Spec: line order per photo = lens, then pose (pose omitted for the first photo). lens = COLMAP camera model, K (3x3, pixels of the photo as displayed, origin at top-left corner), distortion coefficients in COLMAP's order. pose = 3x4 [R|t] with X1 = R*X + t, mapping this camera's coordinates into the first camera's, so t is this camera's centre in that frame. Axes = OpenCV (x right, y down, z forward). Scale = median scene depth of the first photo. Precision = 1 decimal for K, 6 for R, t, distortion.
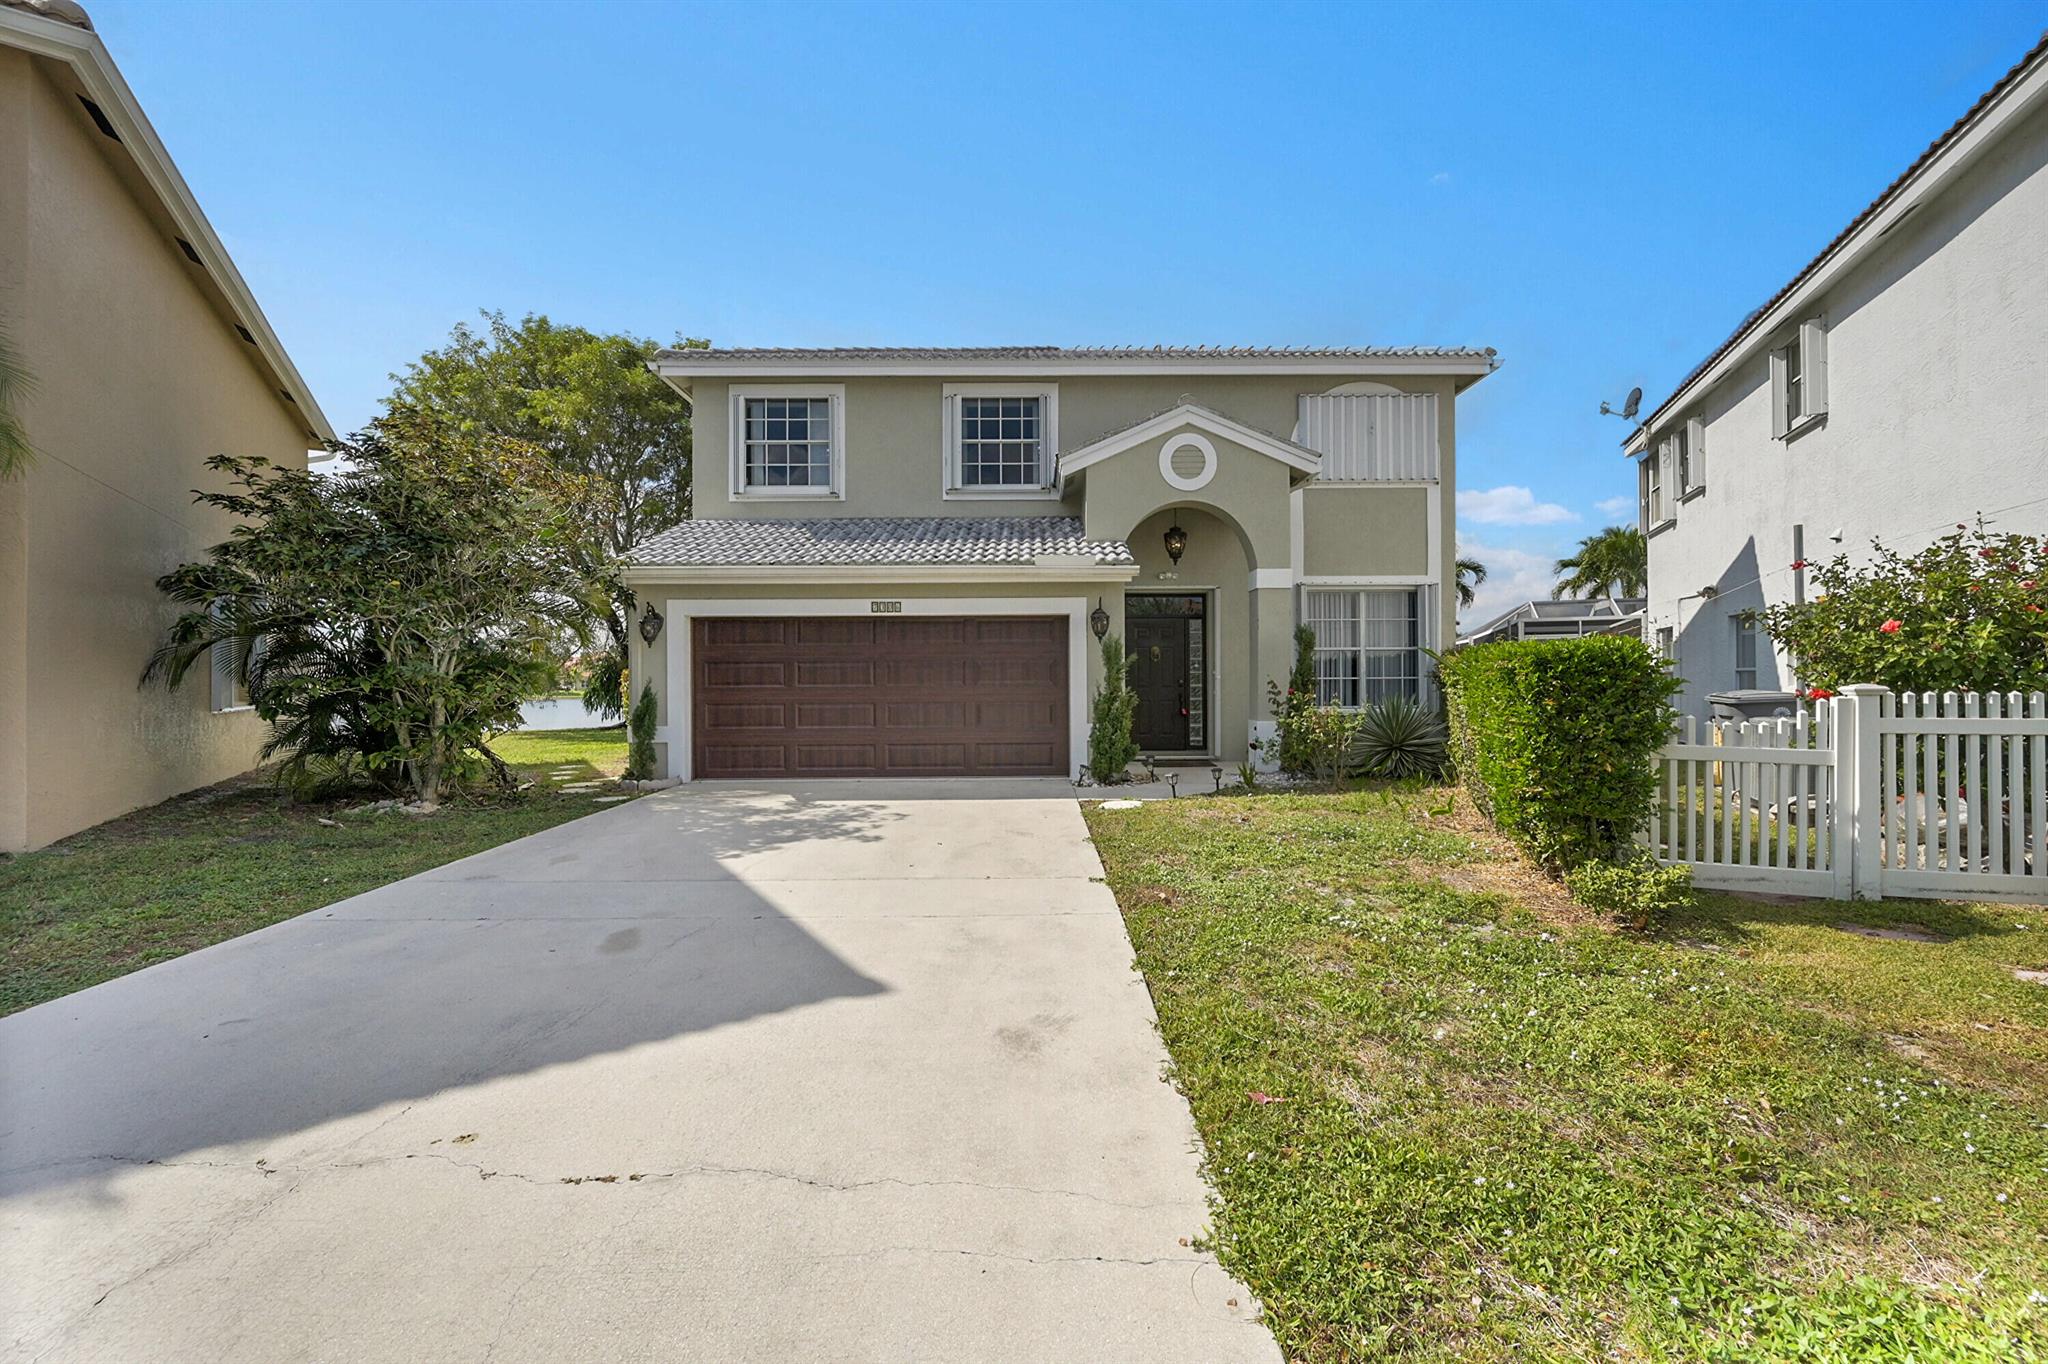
lens RADIAL K [[826.1, 0, 1030.2], [0, 826.1, 680.1], [0, 0, 1]] dist [-0.000574, 0.000518]
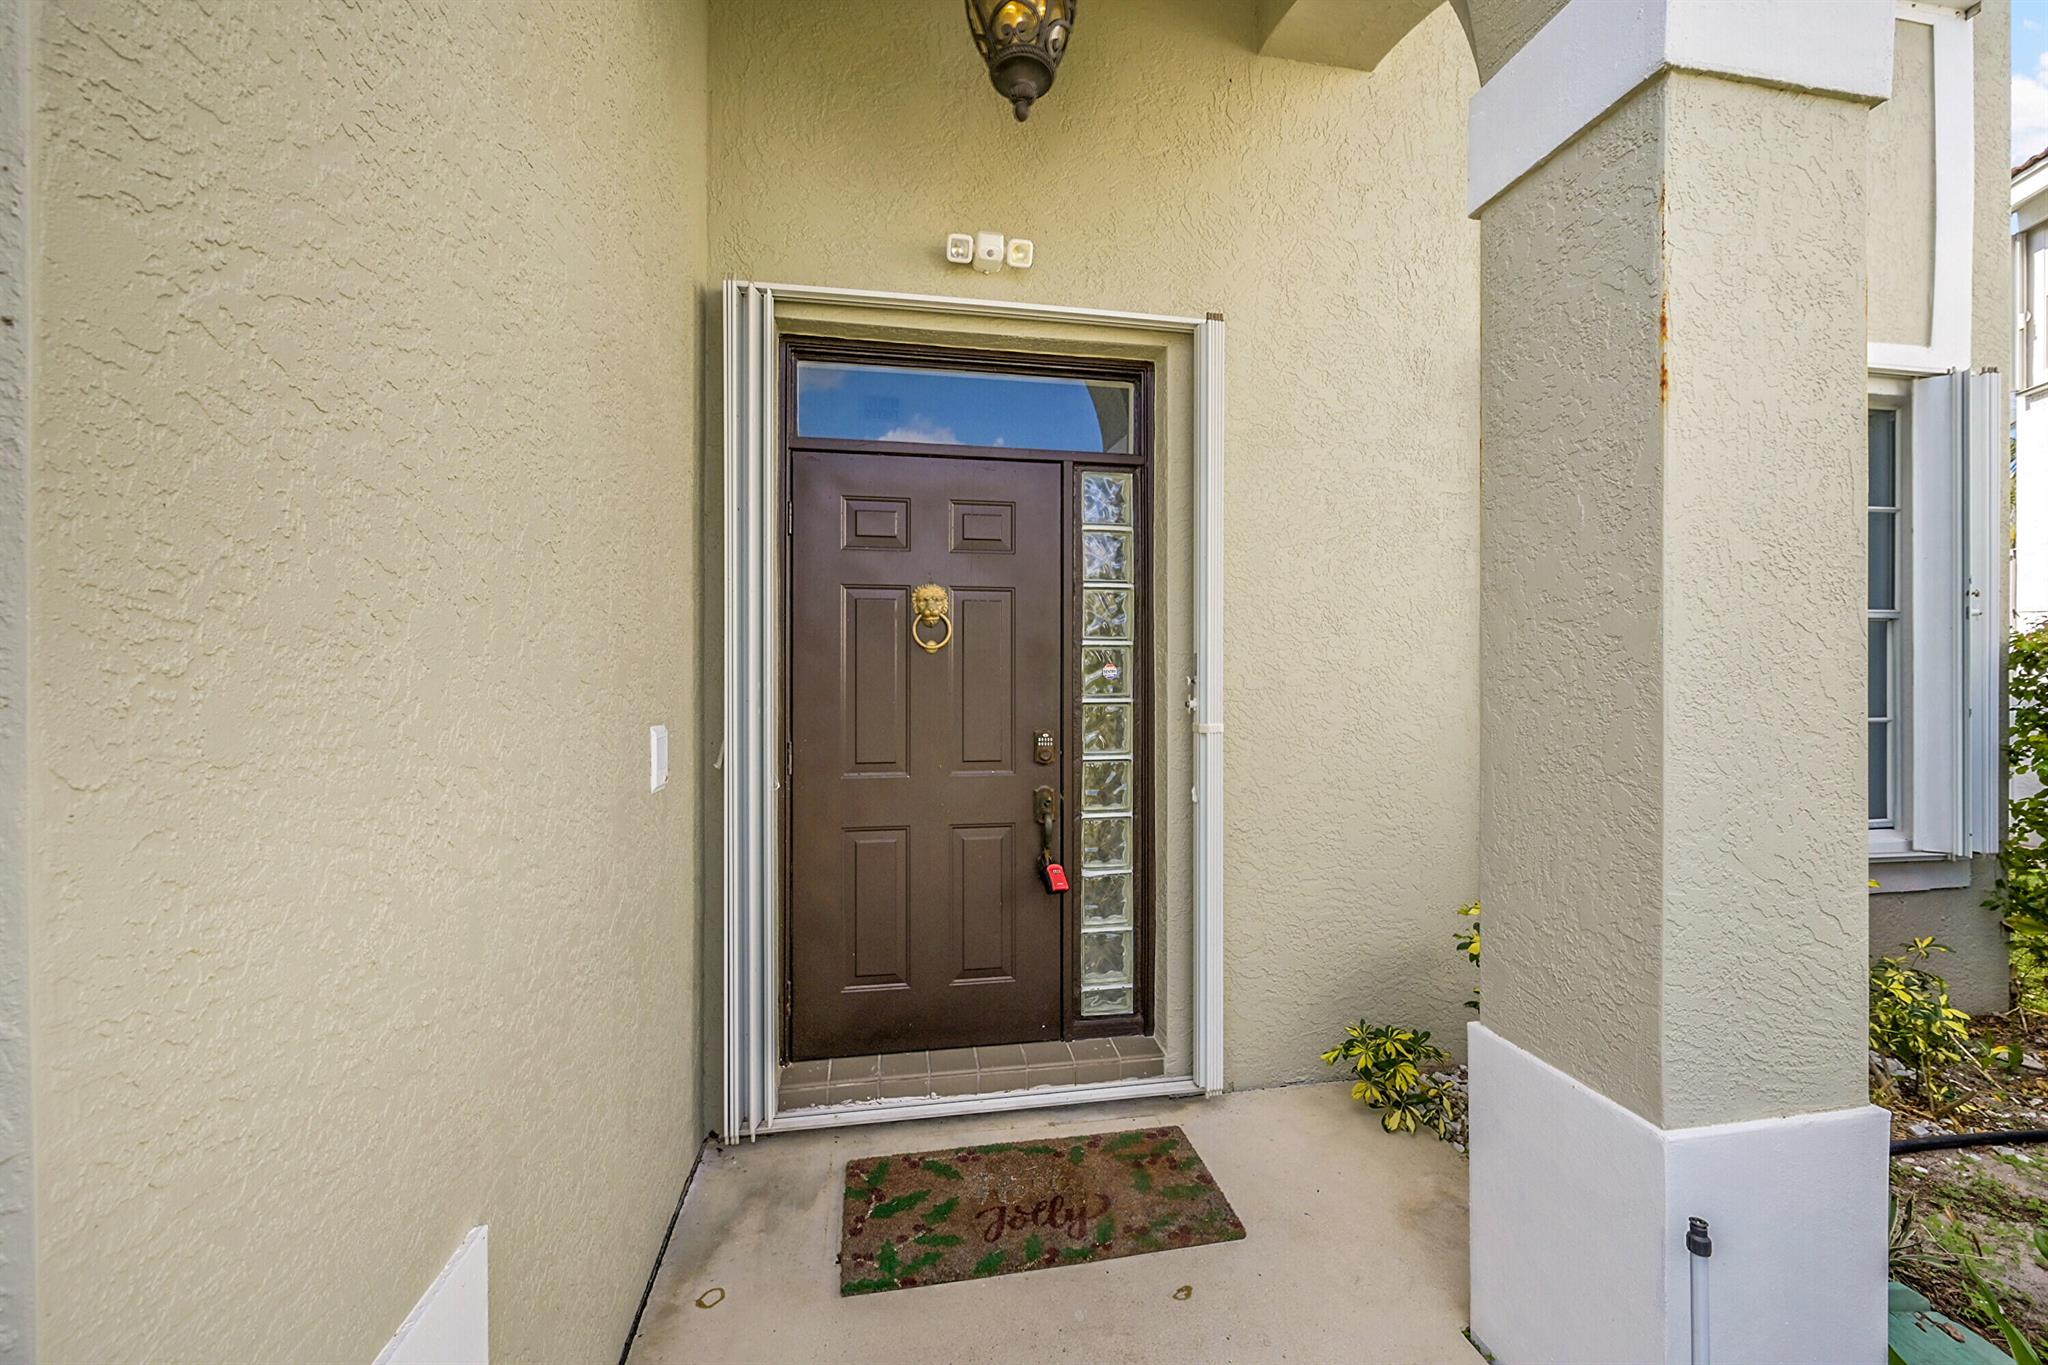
lens RADIAL K [[826.1, 0, 1030.2], [0, 826.1, 680.6], [0, 0, 1]] dist [-0.000574, 0.000518]
pose [[0.984610, 0.003320, 0.174734, 0.158449], [-0.003199, 0.999994, -0.000974, -0.016662], [-0.174736, 0.000400, 0.984615, 0.886410]]
